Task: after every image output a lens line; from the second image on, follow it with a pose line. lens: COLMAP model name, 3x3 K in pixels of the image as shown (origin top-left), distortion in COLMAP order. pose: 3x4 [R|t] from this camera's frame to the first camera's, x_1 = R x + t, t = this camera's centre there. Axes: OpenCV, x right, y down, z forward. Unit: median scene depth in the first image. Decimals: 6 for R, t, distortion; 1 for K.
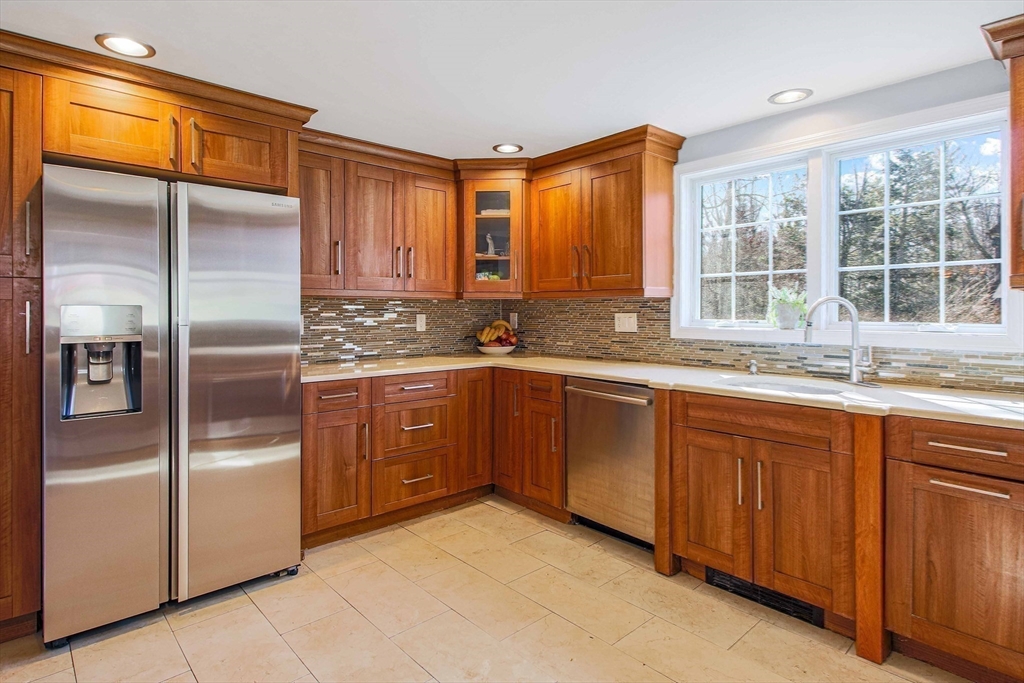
lens RADIAL K [[530.7, 0, 509.4], [0, 530.7, 310.0], [0, 0, 1]] dist [0.018012, -0.000202]
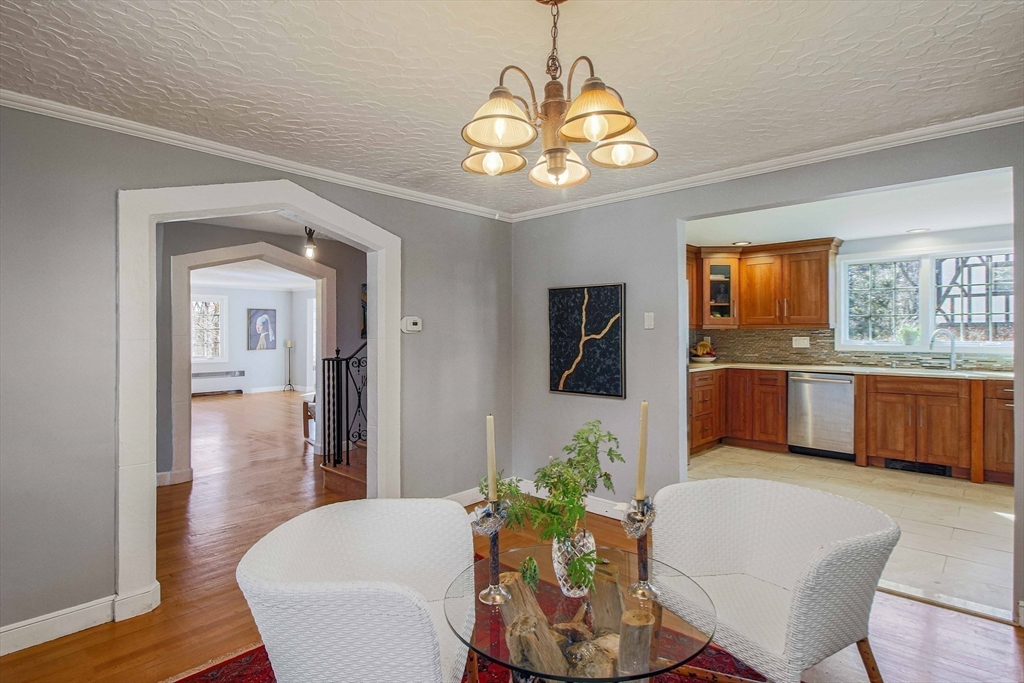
lens RADIAL K [[522.7, 0, 510.2], [0, 522.7, 328.4], [0, 0, 1]] dist [0.020345, -0.009747]
pose [[0.997397, -0.001787, 0.072078, -0.997046], [0.002329, 0.999970, -0.007430, -0.013126], [-0.072062, 0.007578, 0.997371, -0.757224]]
